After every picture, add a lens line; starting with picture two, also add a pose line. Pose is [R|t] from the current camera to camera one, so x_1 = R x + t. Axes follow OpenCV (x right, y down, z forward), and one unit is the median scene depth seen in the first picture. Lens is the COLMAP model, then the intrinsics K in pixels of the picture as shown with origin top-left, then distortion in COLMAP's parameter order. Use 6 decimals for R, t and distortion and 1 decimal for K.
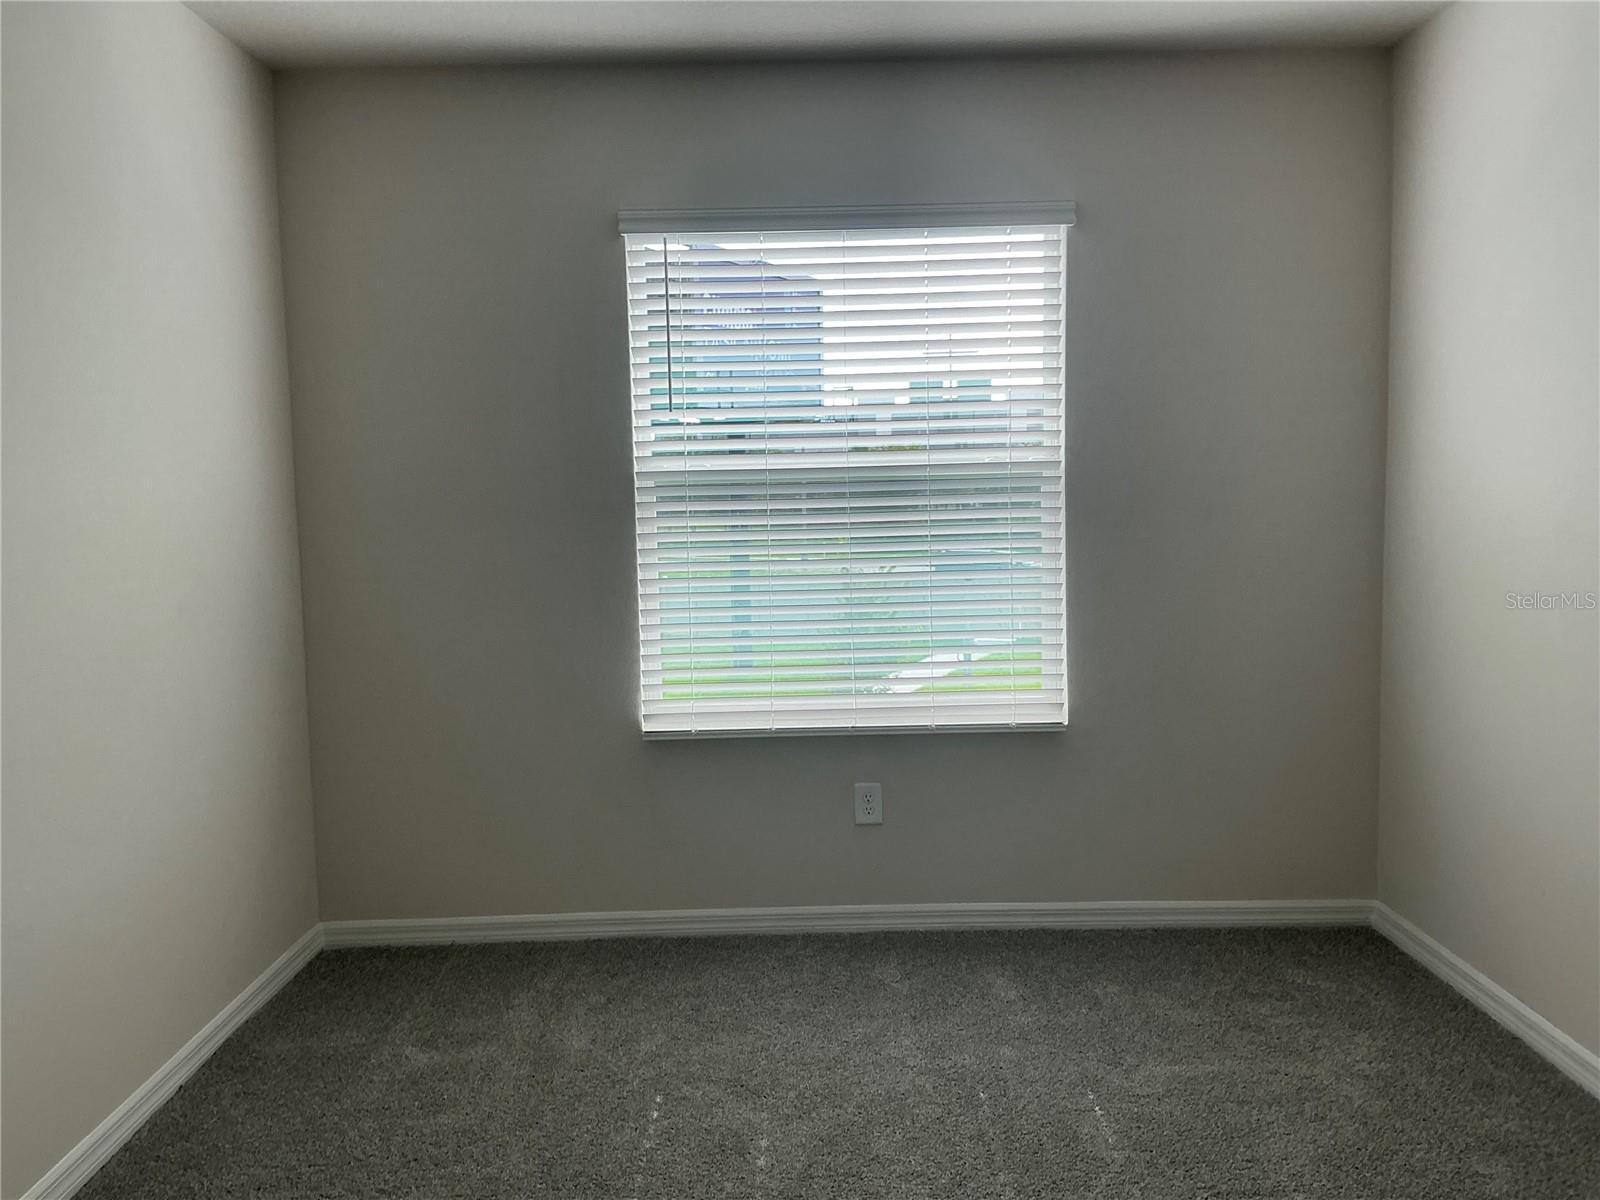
lens RADIAL K [[1181.4, 0, 801.3], [0, 1181.4, 487.7], [0, 0, 1]] dist [0.003664, 0.069662]
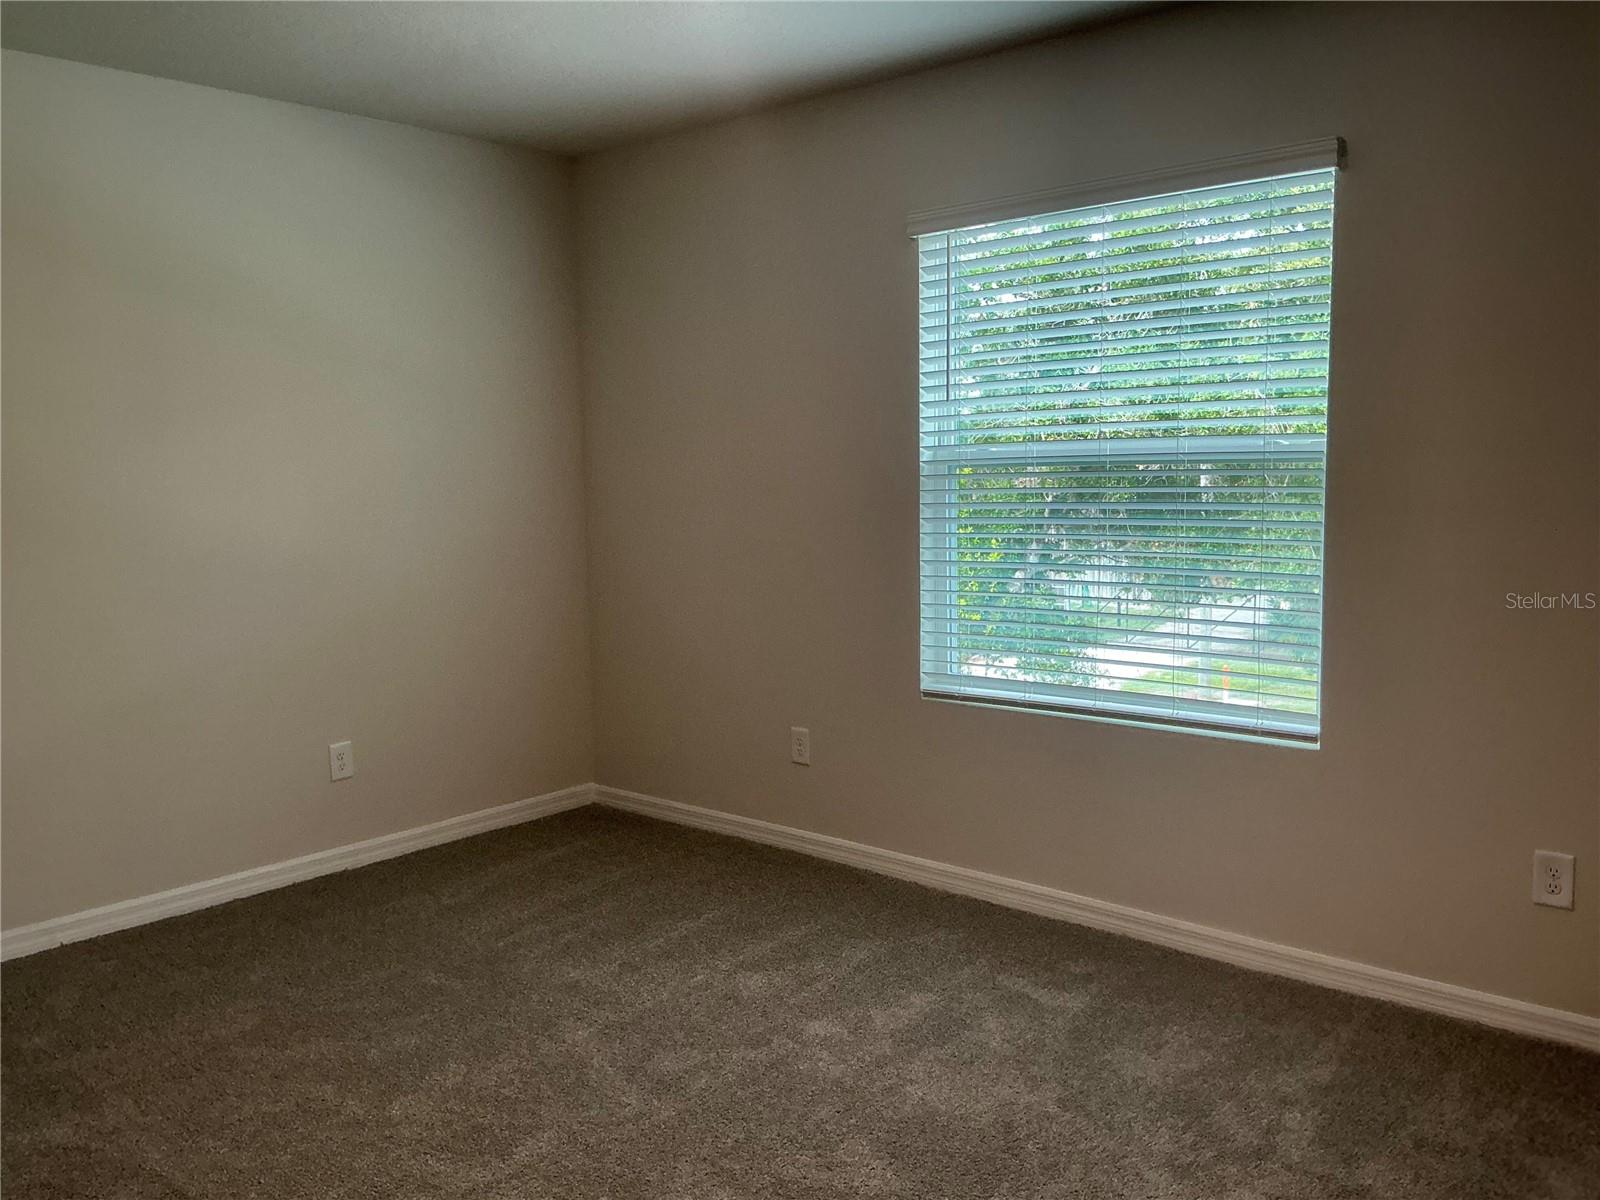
lens RADIAL K [[1324.0, 0, 800.0], [0, 1324.0, 600.0], [0, 0, 1]] dist [0.167411, -0.333460]
pose [[0.737427, 0.077121, -0.671009, 0.615459], [-0.013561, 0.994950, 0.099450, -0.006577], [0.675291, -0.064238, 0.734749, 0.020510]]
